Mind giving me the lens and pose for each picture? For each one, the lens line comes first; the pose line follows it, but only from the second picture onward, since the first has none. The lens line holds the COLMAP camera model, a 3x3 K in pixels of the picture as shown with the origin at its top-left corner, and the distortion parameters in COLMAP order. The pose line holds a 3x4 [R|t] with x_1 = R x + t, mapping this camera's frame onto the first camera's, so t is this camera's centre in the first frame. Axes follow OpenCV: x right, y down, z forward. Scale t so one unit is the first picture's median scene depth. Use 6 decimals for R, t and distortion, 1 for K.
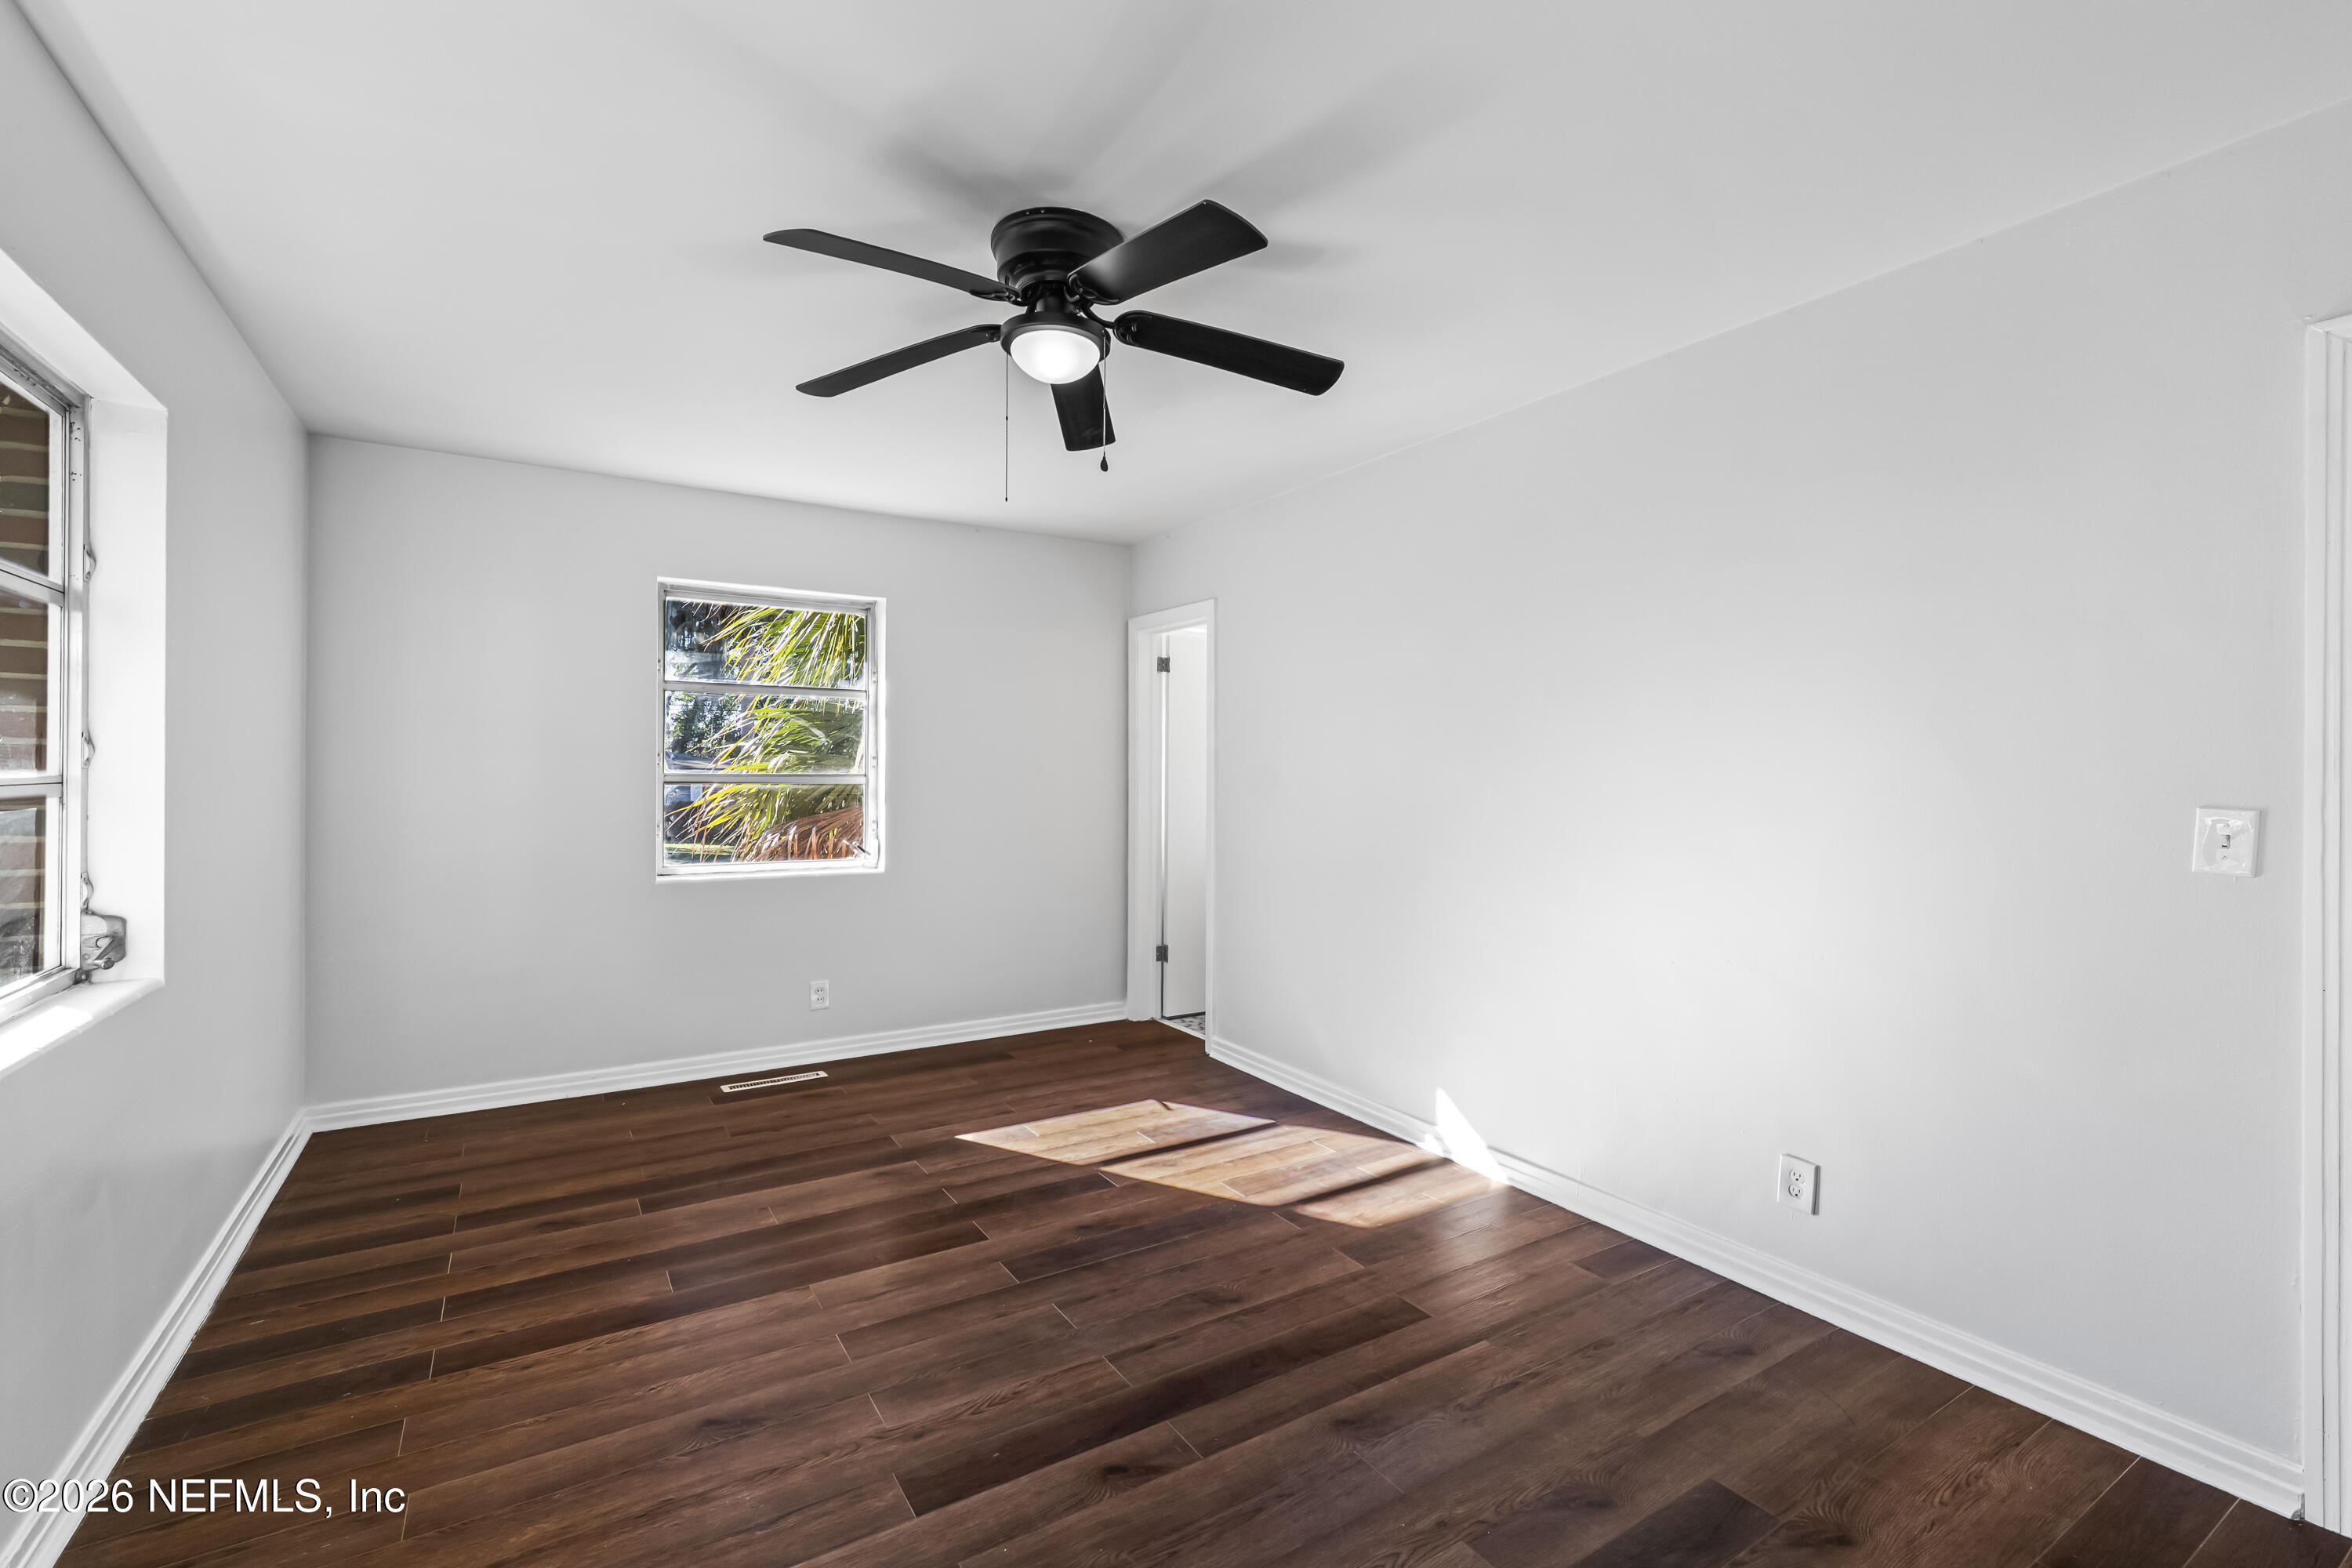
lens RADIAL K [[1002.3, 0, 1170.6], [0, 1002.3, 779.2], [0, 0, 1]] dist [0.002864, 0.000472]
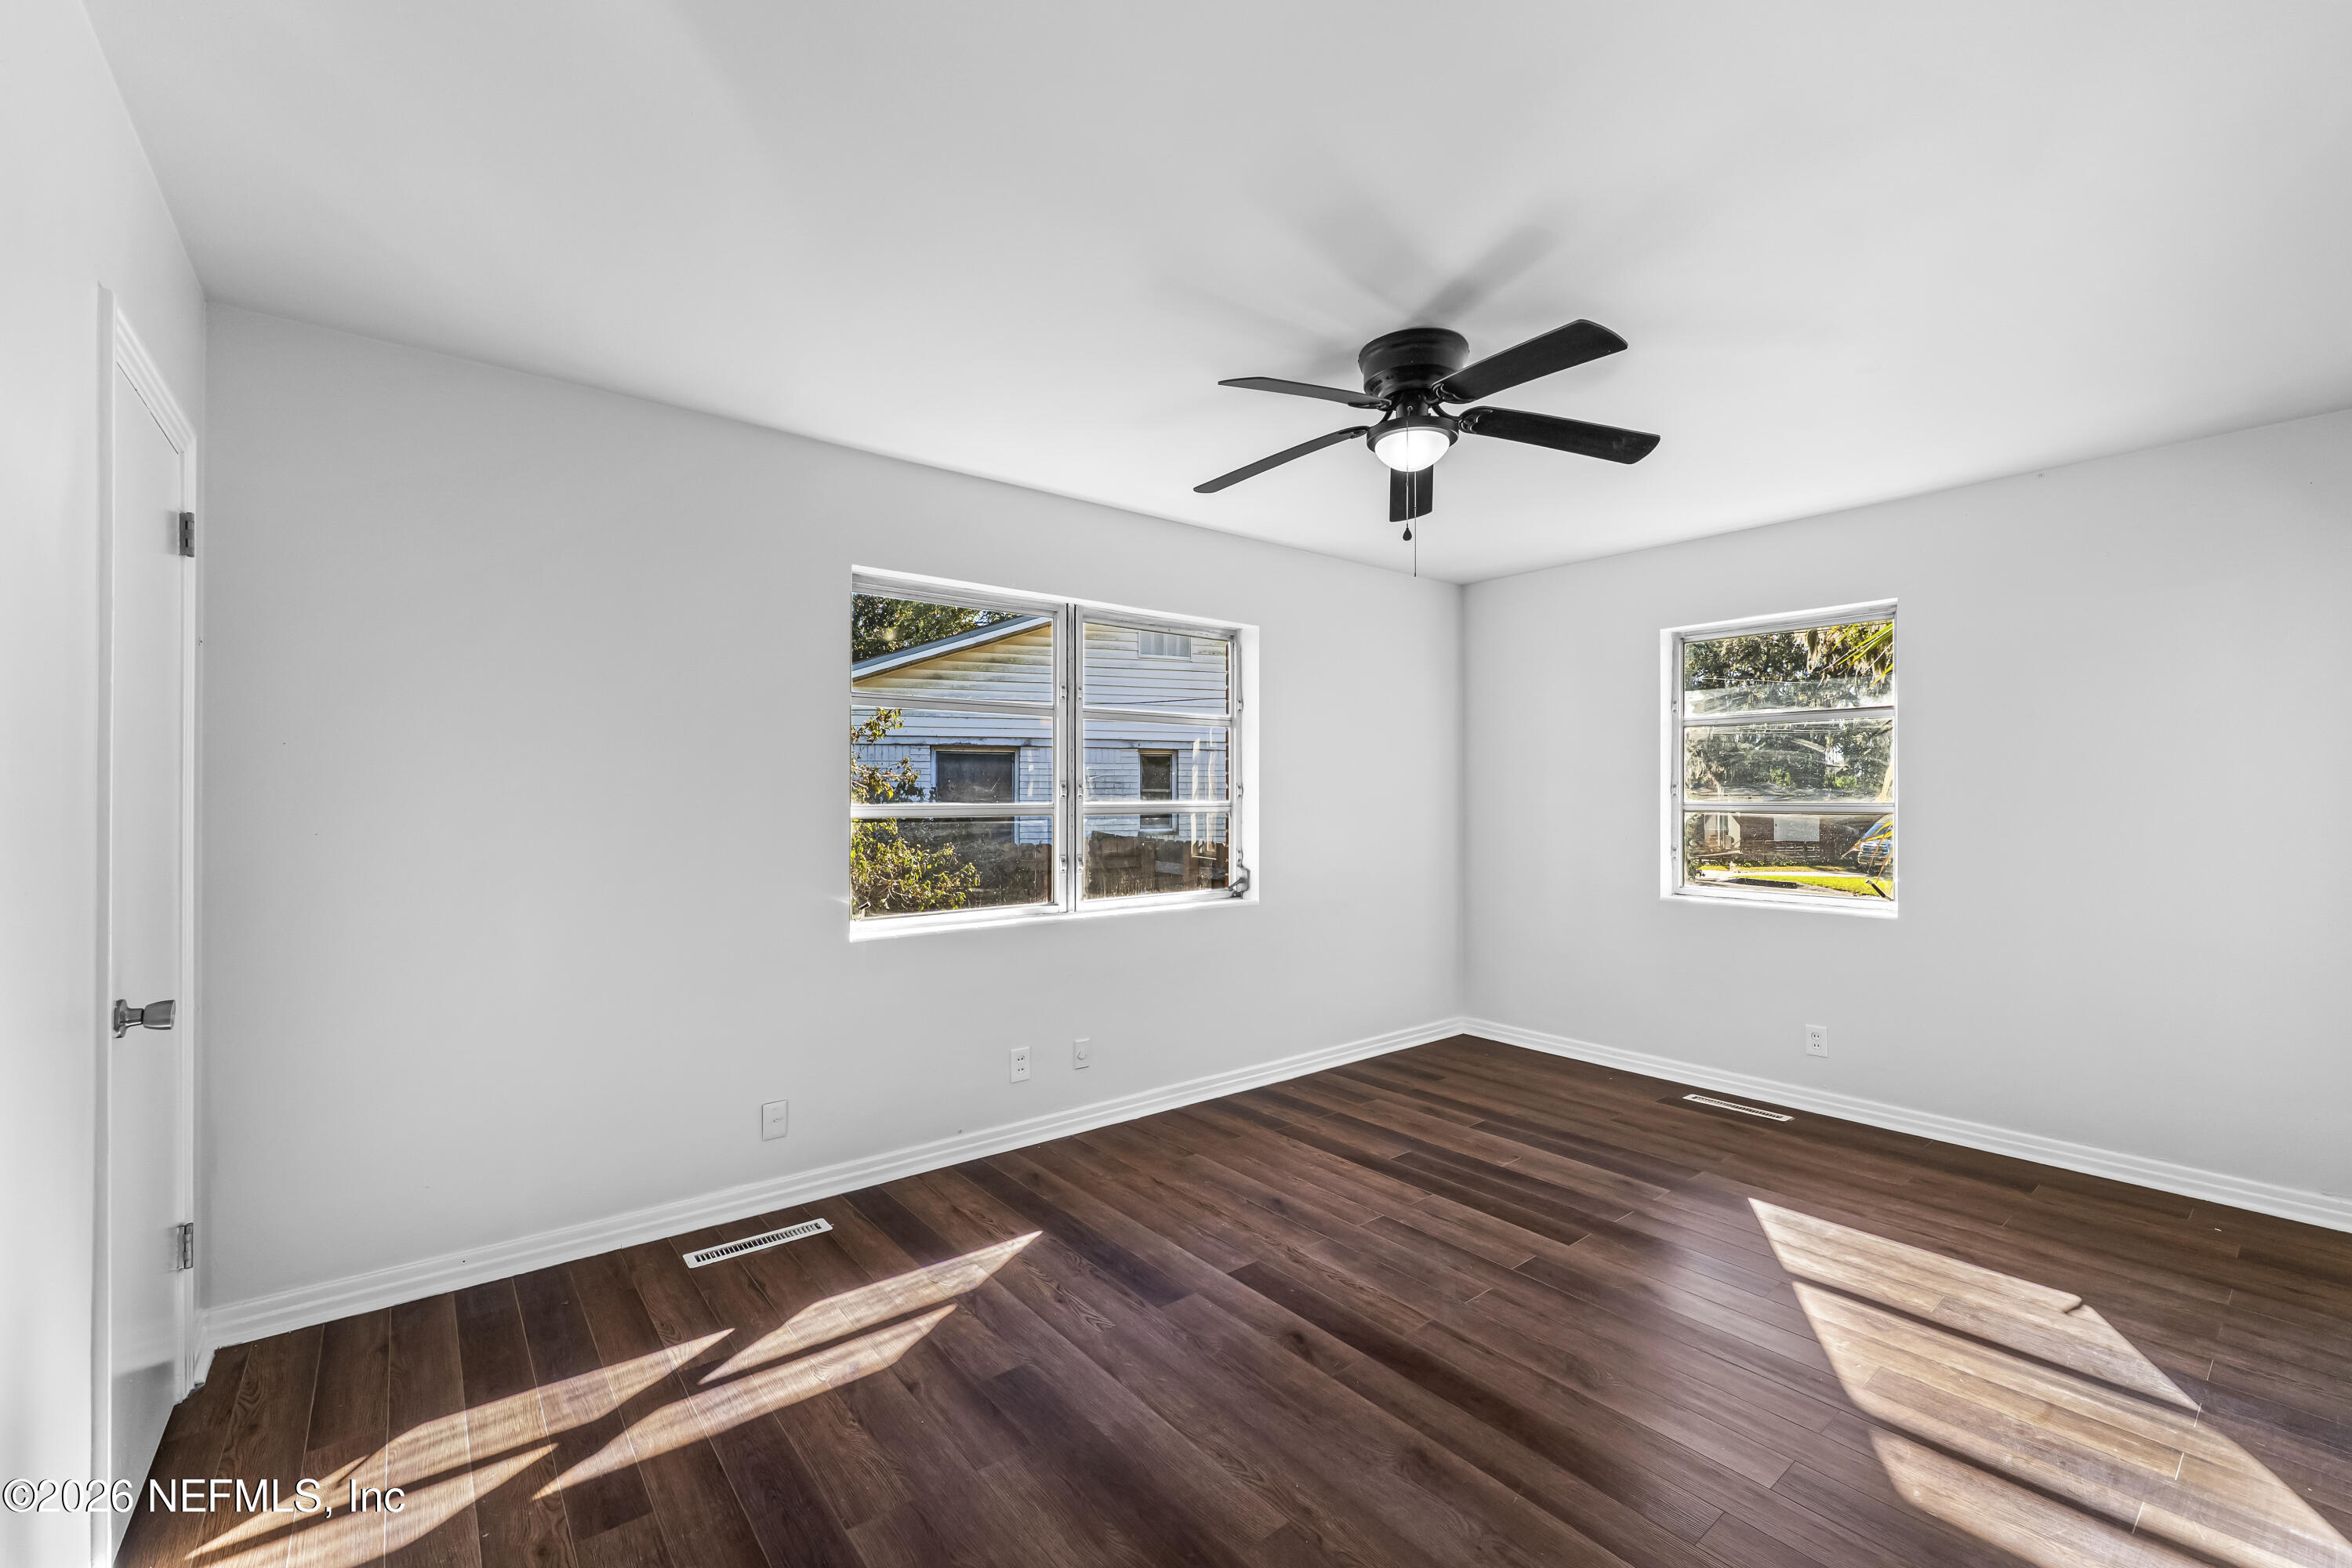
lens RADIAL K [[1002.3, 0, 1139.4], [0, 1002.3, 799.2], [0, 0, 1]] dist [0.002864, 0.000472]
pose [[0.083751, -0.005917, -0.996469, 0.715884], [-0.007865, 0.999947, -0.006599, 0.003400], [0.996456, 0.008390, 0.083700, 0.401112]]
